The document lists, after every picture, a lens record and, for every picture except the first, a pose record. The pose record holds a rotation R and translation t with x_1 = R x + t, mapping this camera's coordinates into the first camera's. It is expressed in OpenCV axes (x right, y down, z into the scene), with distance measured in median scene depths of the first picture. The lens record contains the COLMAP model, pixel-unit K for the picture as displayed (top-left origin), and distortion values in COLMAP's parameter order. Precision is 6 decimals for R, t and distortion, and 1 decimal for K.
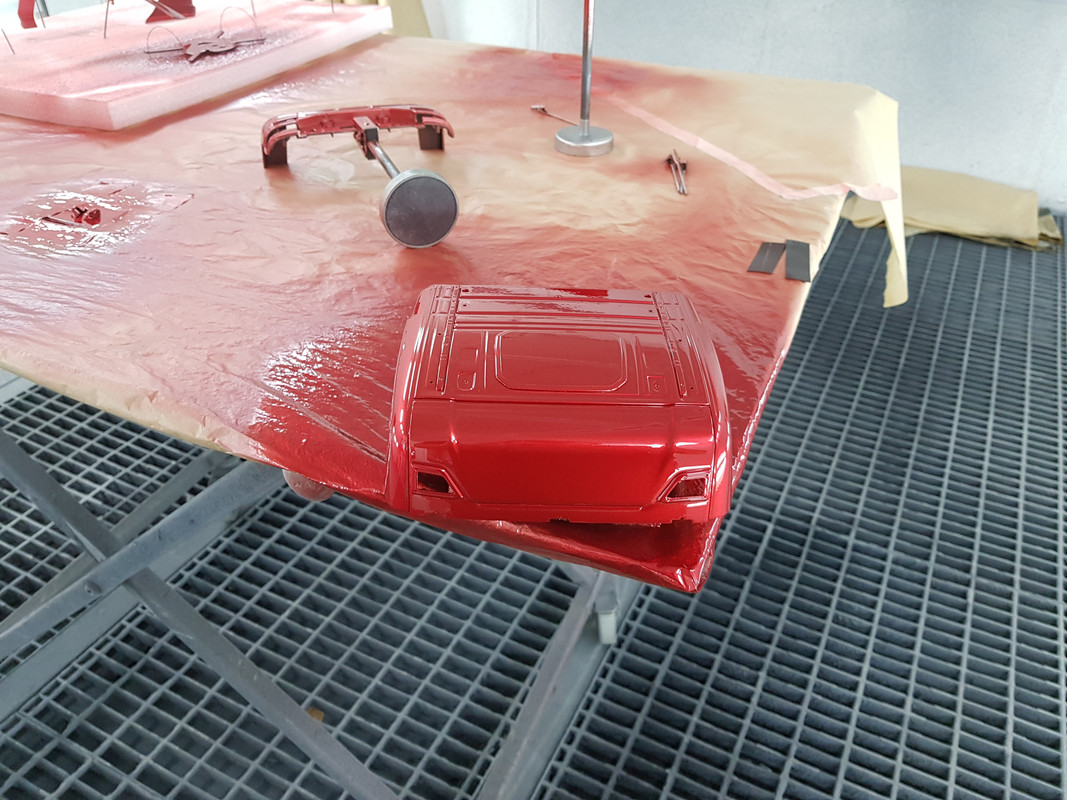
lens RADIAL K [[853.7, 0, 533.5], [0, 853.7, 400.0], [0, 0, 1]] dist [-0.009389, -0.013720]
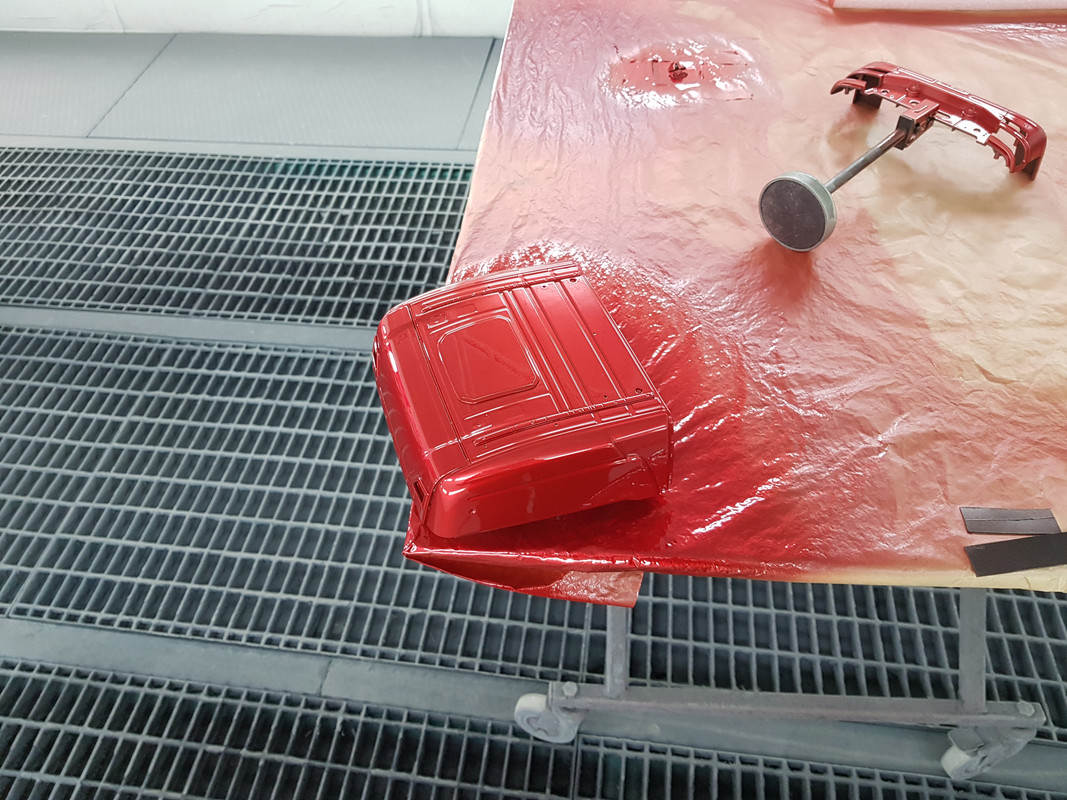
lens RADIAL K [[853.7, 0, 533.5], [0, 853.7, 400.0], [0, 0, 1]] dist [-0.009389, -0.013720]
pose [[0.340786, 0.671551, -0.657940, 0.500298], [-0.502336, 0.721622, 0.476361, -0.348347], [0.794684, 0.168170, 0.583263, 0.208198]]
